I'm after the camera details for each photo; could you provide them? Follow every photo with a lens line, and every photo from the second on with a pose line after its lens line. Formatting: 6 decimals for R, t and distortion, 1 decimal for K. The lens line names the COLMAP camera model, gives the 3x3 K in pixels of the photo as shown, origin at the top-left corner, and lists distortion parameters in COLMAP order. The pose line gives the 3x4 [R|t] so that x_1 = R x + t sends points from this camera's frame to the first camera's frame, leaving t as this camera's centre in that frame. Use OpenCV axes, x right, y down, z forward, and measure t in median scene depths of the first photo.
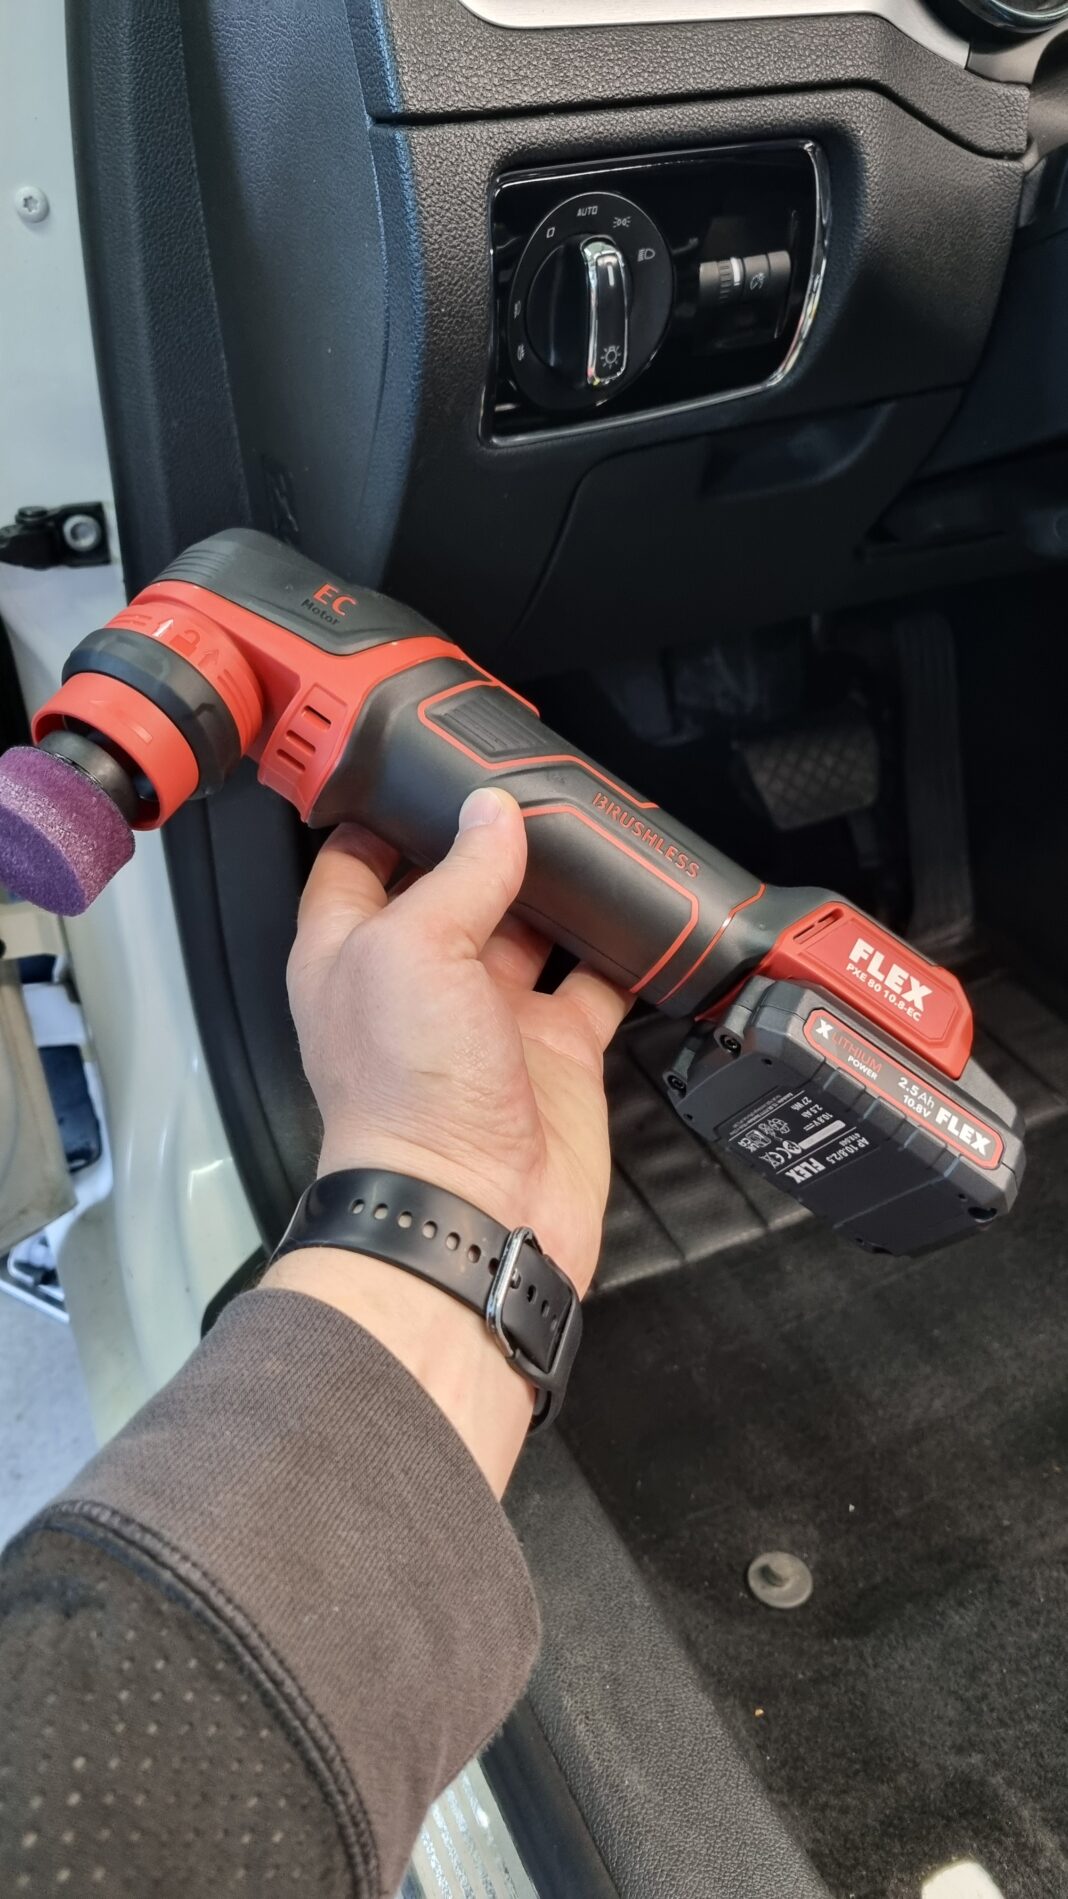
lens RADIAL K [[1472.7, 0, 534.0], [0, 1472.7, 949.5], [0, 0, 1]] dist [0.035194, -0.001920]
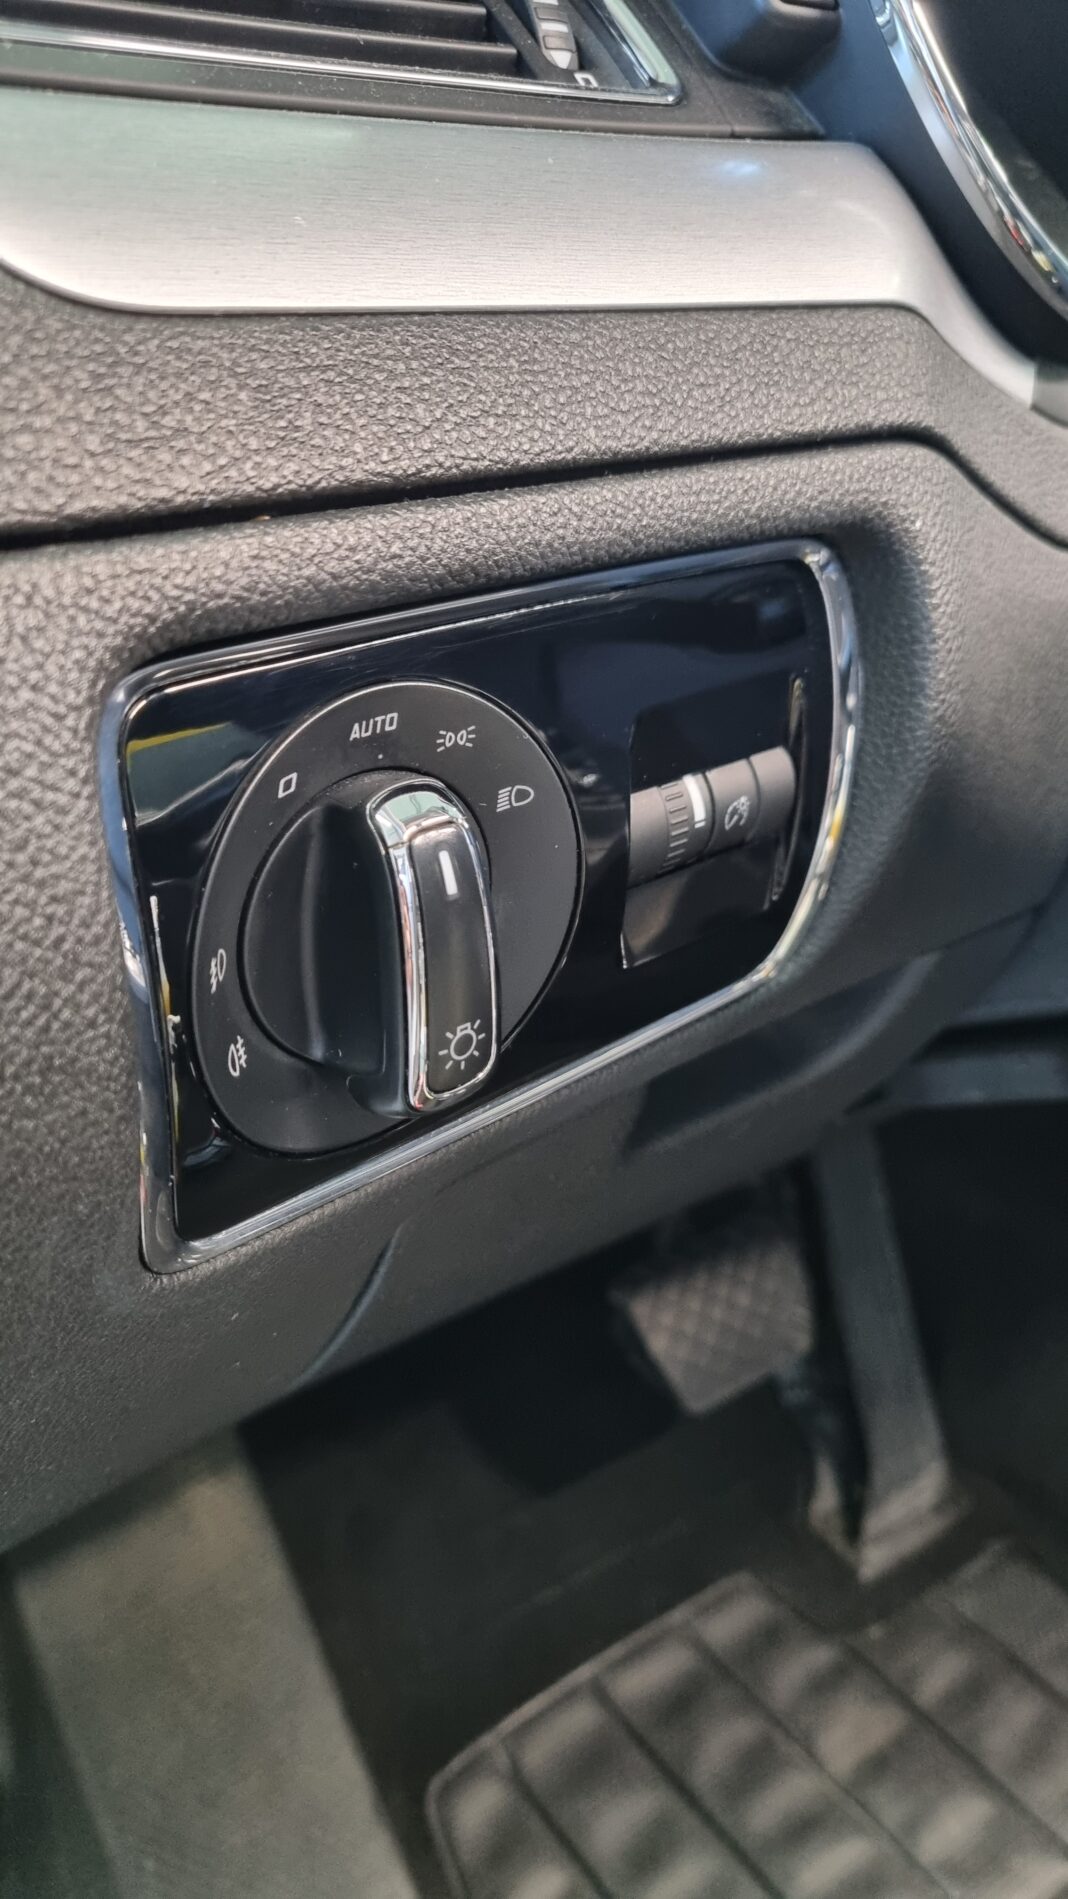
lens RADIAL K [[1367.5, 0, 534.0], [0, 1367.5, 949.5], [0, 0, 1]] dist [0.006055, 0.000005]
pose [[0.983070, -0.086333, 0.161619, 0.012539], [0.113582, 0.979259, -0.167780, -0.355096], [-0.143782, 0.183297, 0.972486, 0.615326]]
